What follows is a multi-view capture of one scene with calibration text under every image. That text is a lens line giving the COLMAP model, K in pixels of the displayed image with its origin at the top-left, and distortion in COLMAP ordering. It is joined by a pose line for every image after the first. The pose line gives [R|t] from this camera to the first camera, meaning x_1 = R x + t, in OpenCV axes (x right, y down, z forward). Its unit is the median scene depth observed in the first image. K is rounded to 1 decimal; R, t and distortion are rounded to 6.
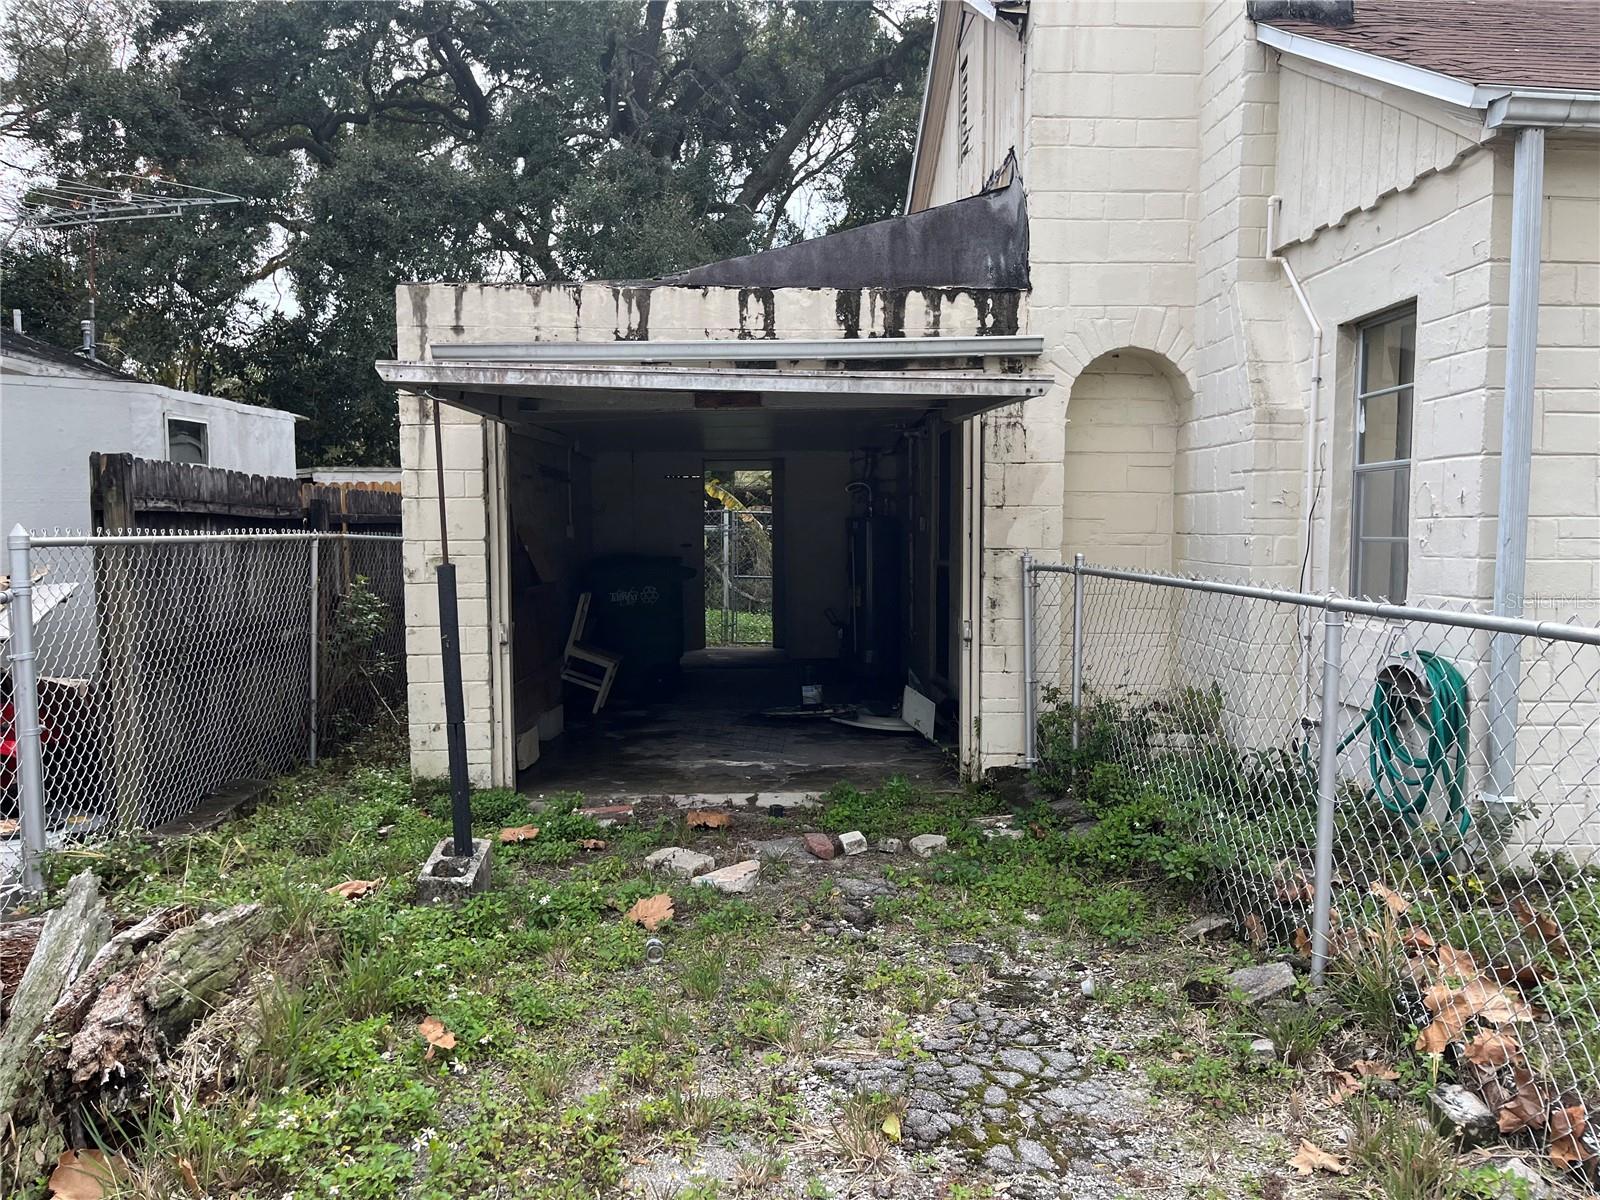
lens RADIAL K [[1201.0, 0, 783.9], [0, 1201.0, 585.0], [0, 0, 1]] dist [0.074399, -0.090317]
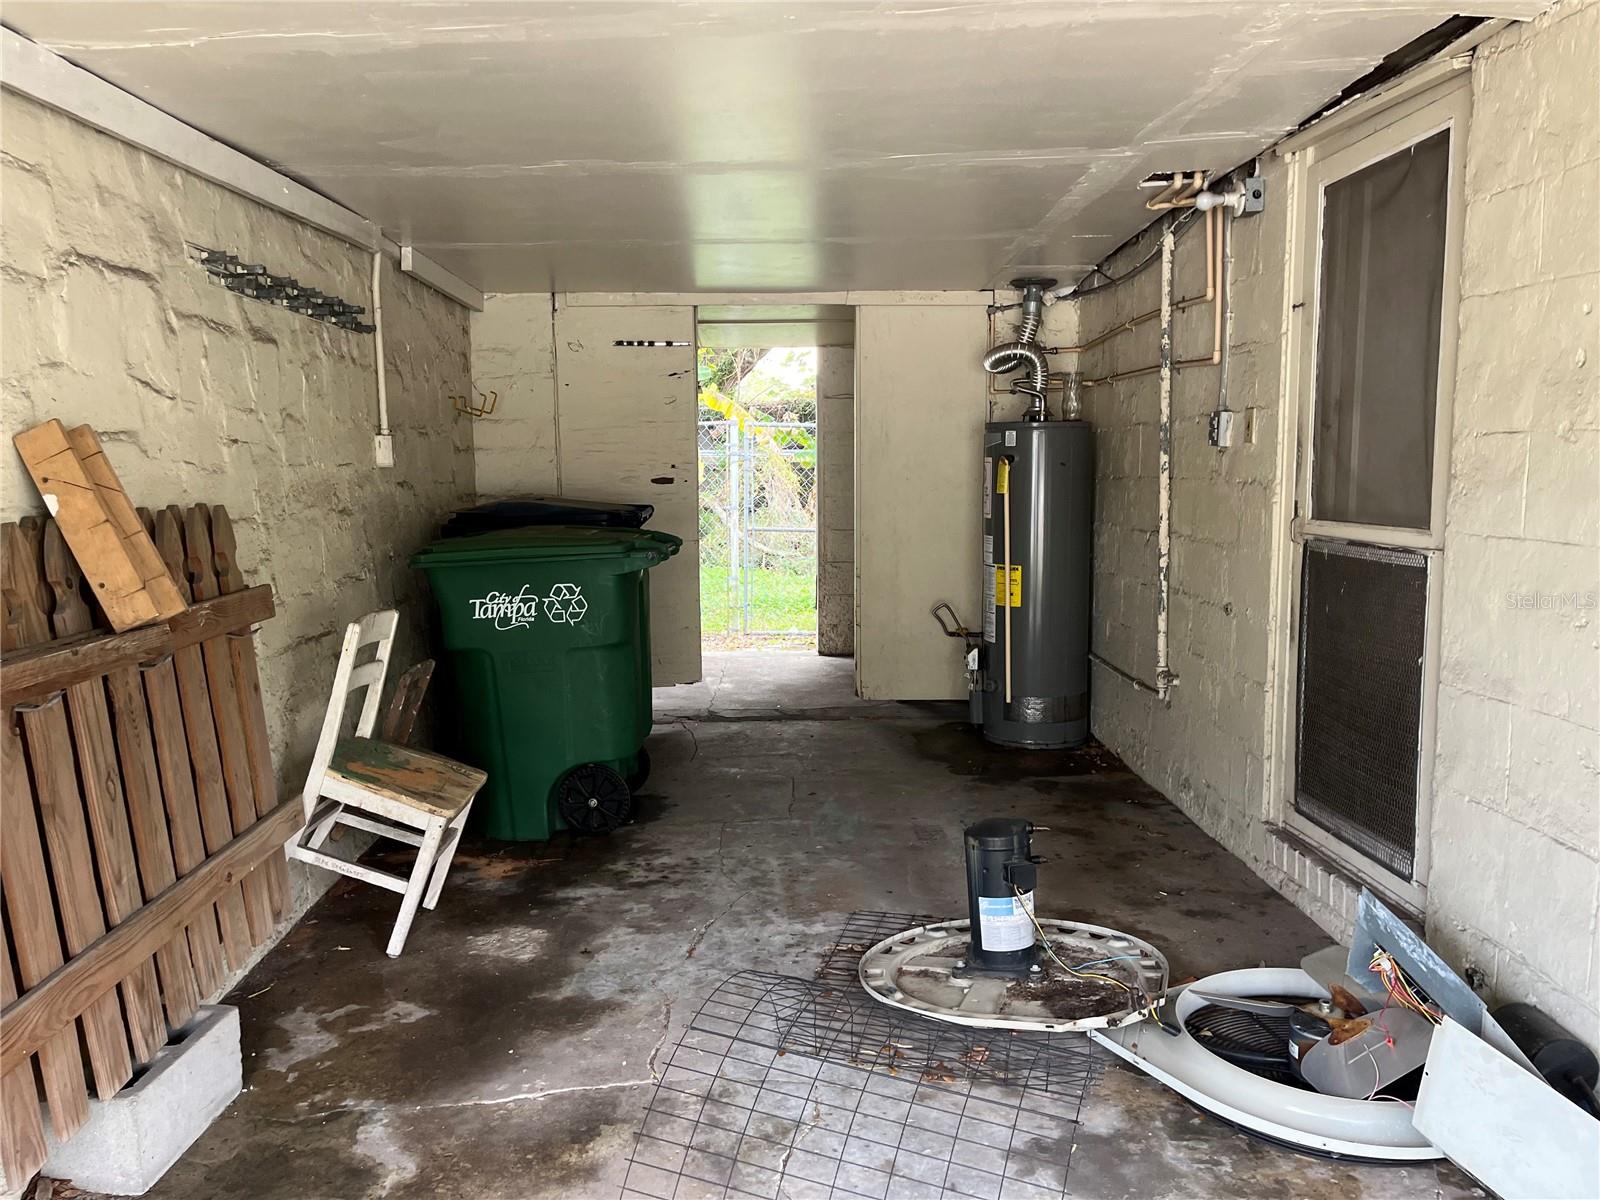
lens RADIAL K [[1201.0, 0, 783.9], [0, 1201.0, 585.0], [0, 0, 1]] dist [0.074399, -0.090317]
pose [[0.999993, -0.002312, 0.002933, -0.034909], [0.002129, 0.998143, 0.060871, -0.021933], [-0.003068, -0.060864, 0.998141, 0.546385]]
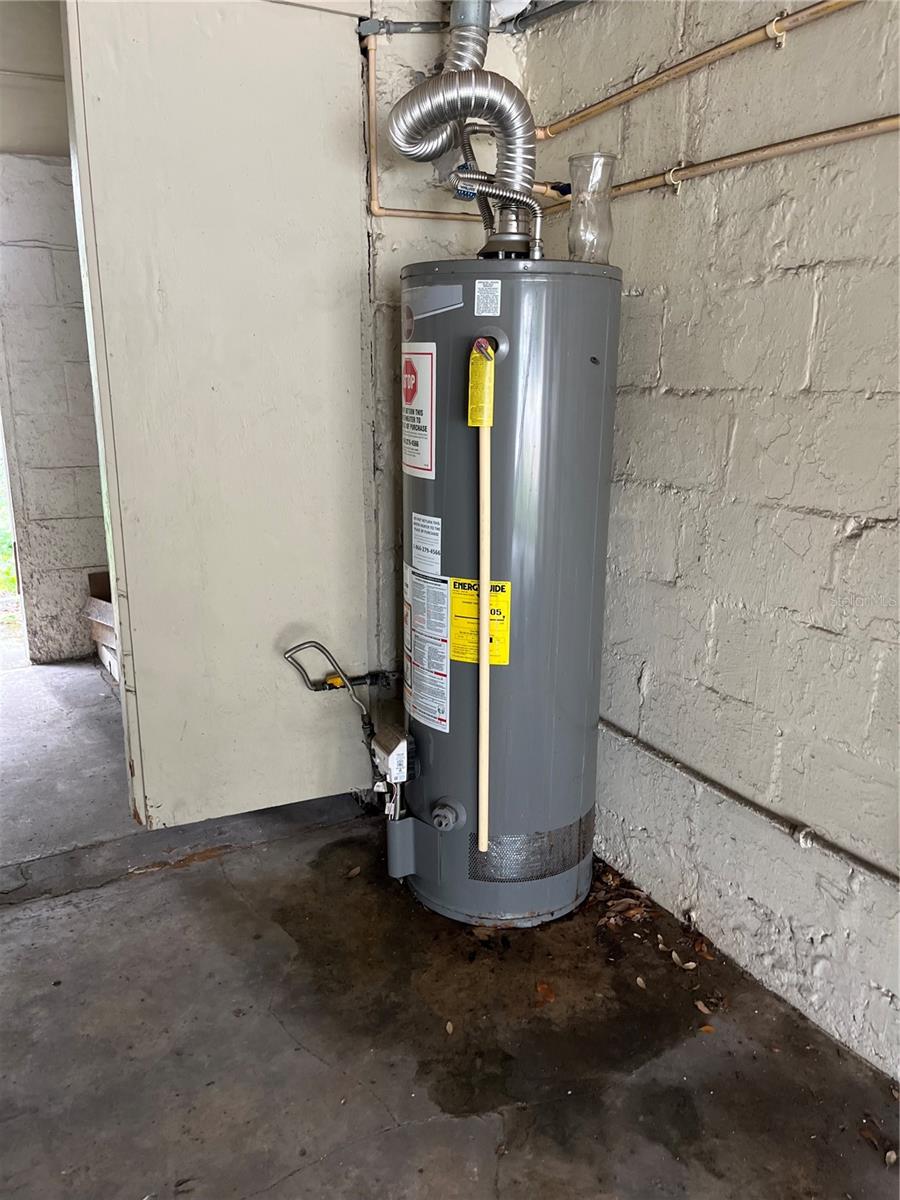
lens RADIAL K [[900.7, 0, 450.0], [0, 900.7, 600.0], [0, 0, 1]] dist [0.074399, -0.090317]
pose [[0.884513, -0.103843, 0.454812, -0.025999], [0.009006, 0.978531, 0.205903, -0.032371], [-0.466429, -0.178027, 0.866459, 0.906358]]
